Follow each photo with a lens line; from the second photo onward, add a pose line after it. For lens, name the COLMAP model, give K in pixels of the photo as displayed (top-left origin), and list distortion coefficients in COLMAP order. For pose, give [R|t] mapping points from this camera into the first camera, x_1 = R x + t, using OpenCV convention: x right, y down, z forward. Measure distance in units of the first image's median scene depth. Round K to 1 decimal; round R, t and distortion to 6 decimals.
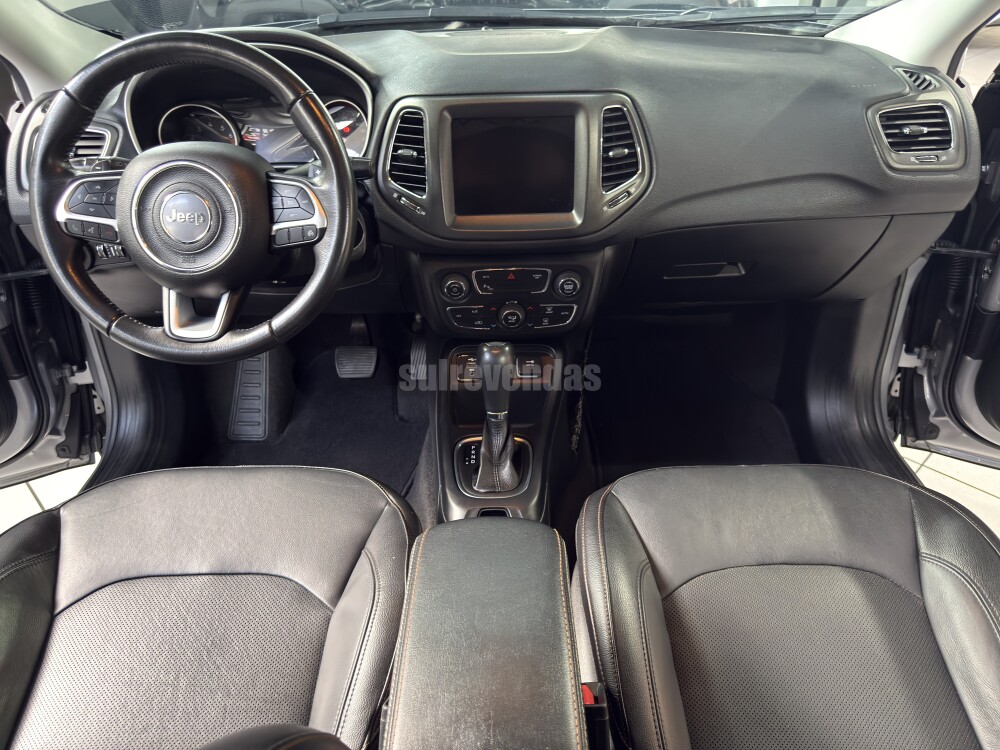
lens RADIAL K [[705.1, 0, 500.0], [0, 705.1, 375.0], [0, 0, 1]] dist [0.037926, -0.055200]
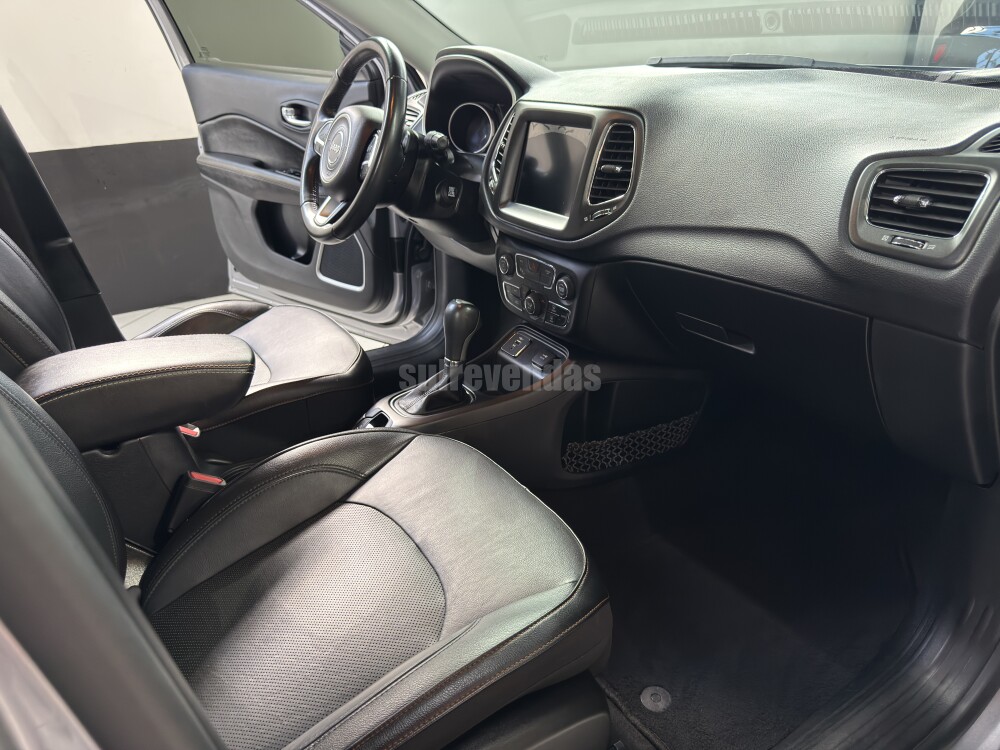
lens RADIAL K [[705.1, 0, 500.0], [0, 705.1, 375.0], [0, 0, 1]] dist [0.037926, -0.055200]
pose [[0.520716, 0.365390, -0.771586, 0.965585], [-0.452451, 0.884533, 0.113534, -0.096008], [0.723977, 0.289986, 0.625911, 0.335711]]
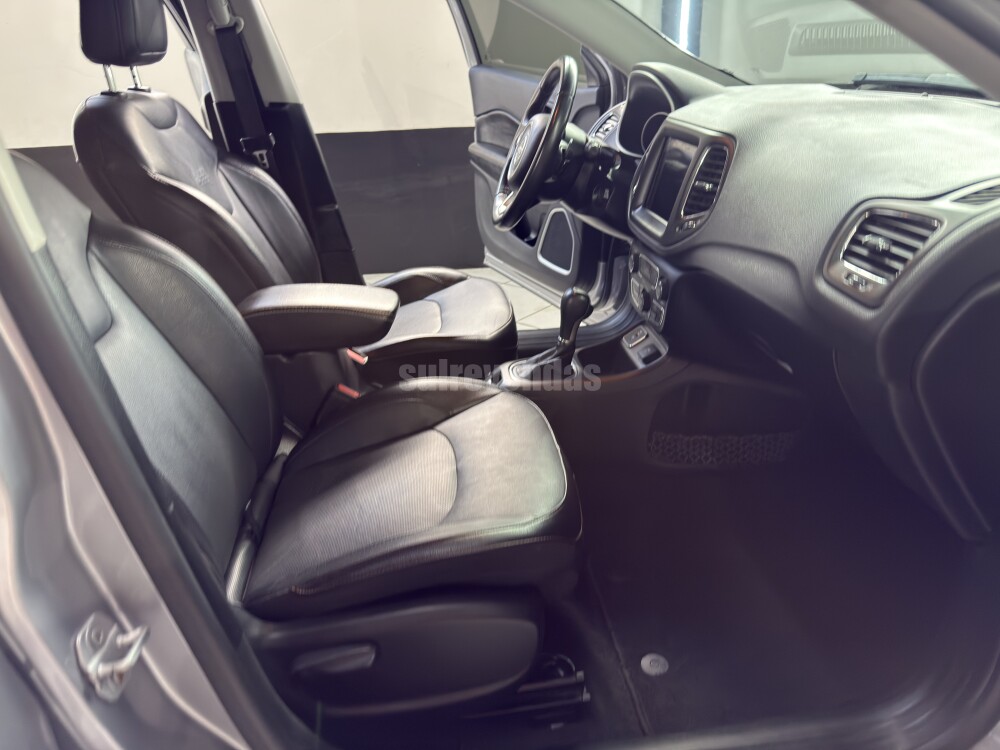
lens RADIAL K [[705.1, 0, 500.0], [0, 705.1, 375.0], [0, 0, 1]] dist [0.037926, -0.055200]
pose [[0.105601, 0.437396, -0.893047, 1.243910], [-0.518260, 0.790665, 0.325968, -0.274689], [0.848678, 0.428408, 0.310180, 0.509163]]
